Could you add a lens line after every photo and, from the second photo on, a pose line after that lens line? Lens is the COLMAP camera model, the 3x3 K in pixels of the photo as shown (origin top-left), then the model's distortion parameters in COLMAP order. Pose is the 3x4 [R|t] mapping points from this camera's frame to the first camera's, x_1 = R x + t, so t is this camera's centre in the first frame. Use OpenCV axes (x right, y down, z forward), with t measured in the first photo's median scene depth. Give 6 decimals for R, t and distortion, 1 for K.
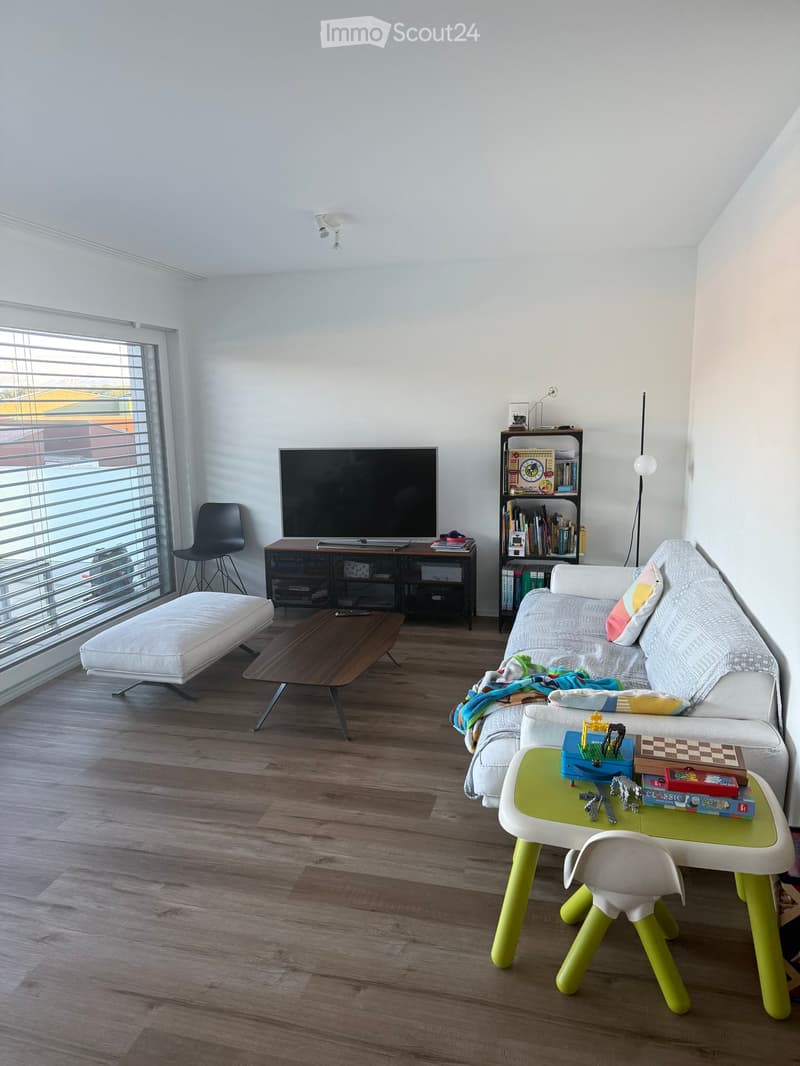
lens RADIAL K [[755.5, 0, 400.3], [0, 755.5, 533.5], [0, 0, 1]] dist [-0.001424, -0.003818]
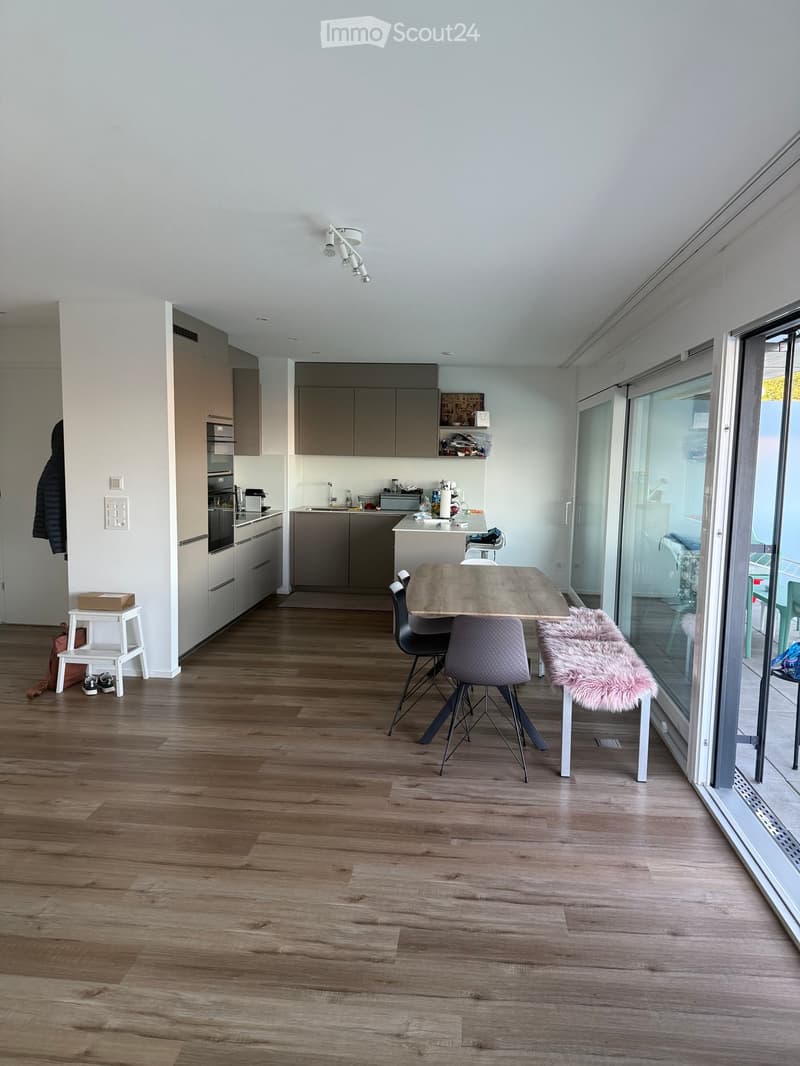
lens RADIAL K [[755.5, 0, 400.3], [0, 755.5, 534.5], [0, 0, 1]] dist [-0.001424, -0.003818]
pose [[-0.990152, 0.009182, -0.139697, -0.344677], [-0.032708, 0.955059, 0.294604, -0.325047], [0.136124, 0.296272, -0.945353, 1.800334]]
